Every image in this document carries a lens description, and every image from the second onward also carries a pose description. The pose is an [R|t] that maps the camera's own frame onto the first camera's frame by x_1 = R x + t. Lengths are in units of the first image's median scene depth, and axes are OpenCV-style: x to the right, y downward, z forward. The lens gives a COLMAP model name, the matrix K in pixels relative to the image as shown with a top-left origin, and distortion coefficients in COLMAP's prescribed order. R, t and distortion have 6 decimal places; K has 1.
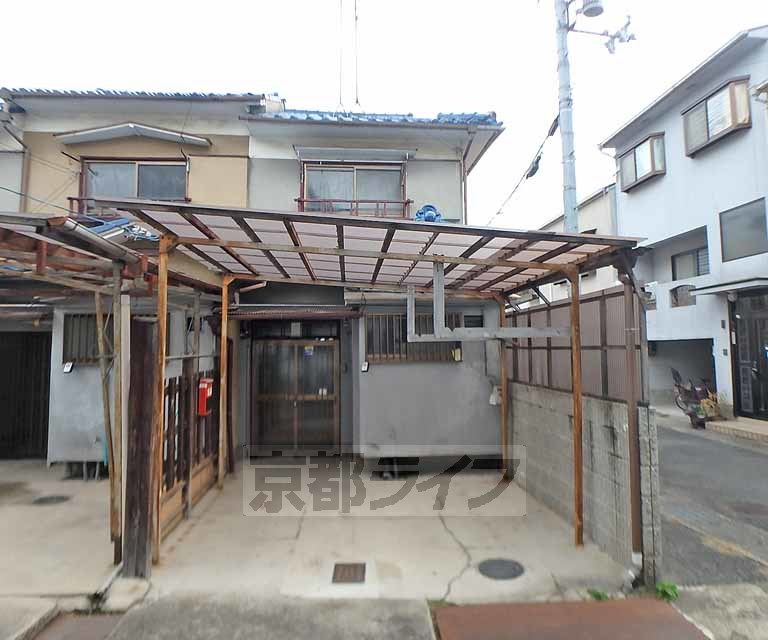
lens RADIAL K [[538.0, 0, 395.5], [0, 538.0, 314.5], [0, 0, 1]] dist [-0.022778, -0.006696]
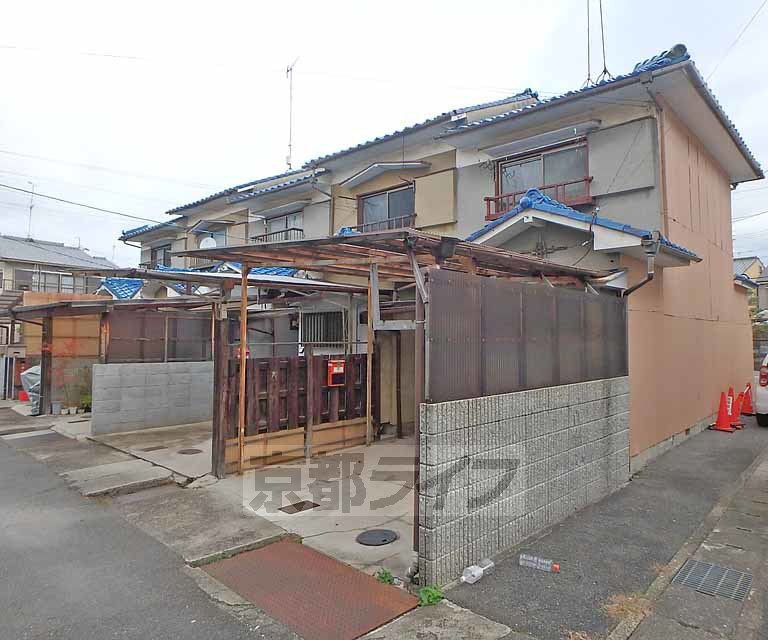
lens RADIAL K [[538.0, 0, 387.2], [0, 538.0, 318.9], [0, 0, 1]] dist [-0.022778, -0.006696]
pose [[0.670161, -0.018851, -0.741976, 0.610156], [0.038805, 0.999200, 0.009663, 0.007616], [0.741201, -0.035268, 0.670357, 0.168232]]
